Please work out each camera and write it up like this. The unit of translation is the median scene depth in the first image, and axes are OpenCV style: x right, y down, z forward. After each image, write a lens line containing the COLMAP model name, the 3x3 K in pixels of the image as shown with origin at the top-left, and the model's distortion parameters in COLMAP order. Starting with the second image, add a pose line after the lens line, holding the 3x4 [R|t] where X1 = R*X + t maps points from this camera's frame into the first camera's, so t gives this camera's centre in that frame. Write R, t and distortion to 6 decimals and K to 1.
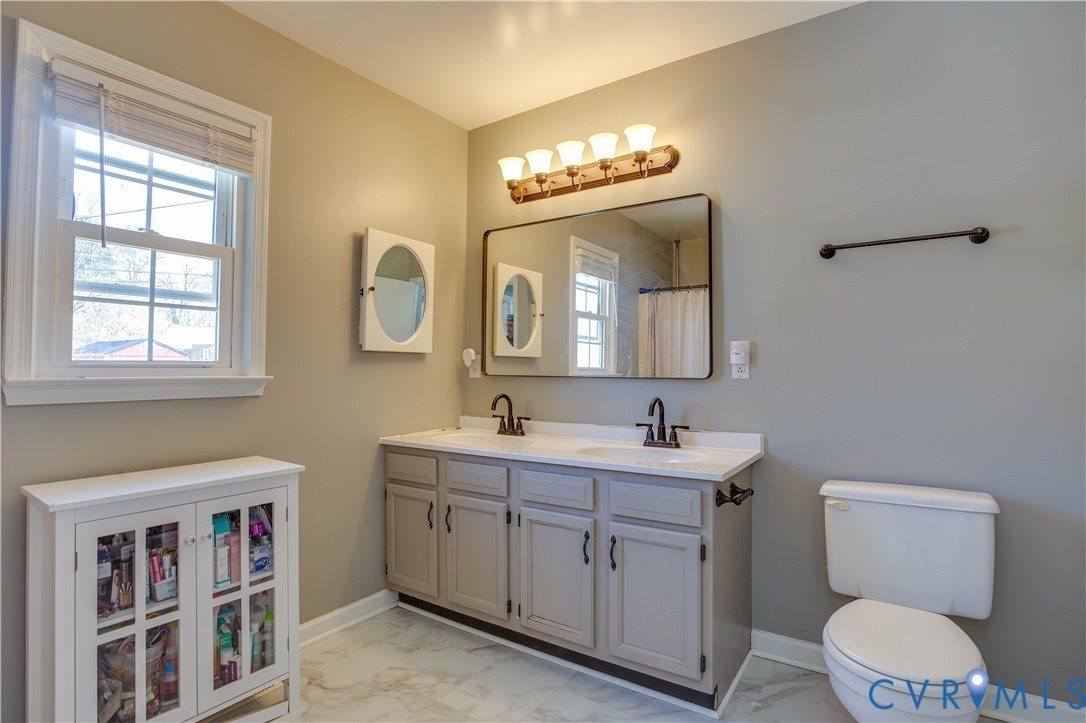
lens RADIAL K [[552.1, 0, 543.8], [0, 552.1, 356.7], [0, 0, 1]] dist [-0.018227, -0.000211]
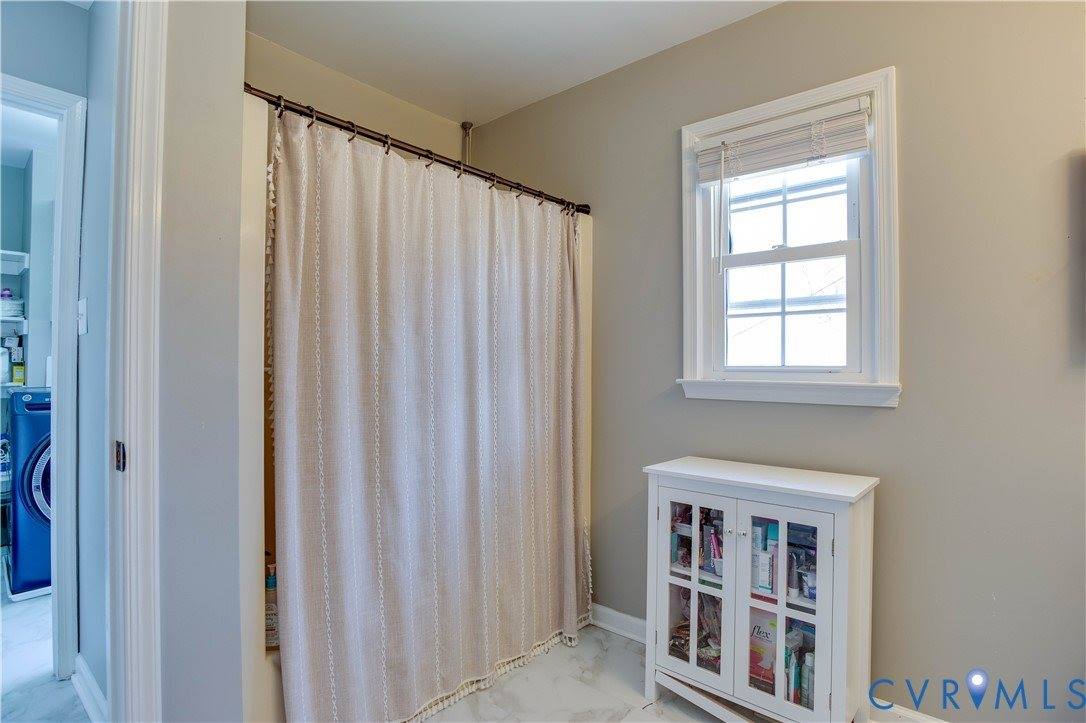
lens RADIAL K [[554.5, 0, 544.2], [0, 554.5, 364.6], [0, 0, 1]] dist [-0.038302, 0.000249]
pose [[-0.125419, -0.012558, -0.992024, 0.432493], [0.007156, 0.999882, -0.013562, 0.016741], [0.992078, -0.008800, -0.125314, 0.695431]]
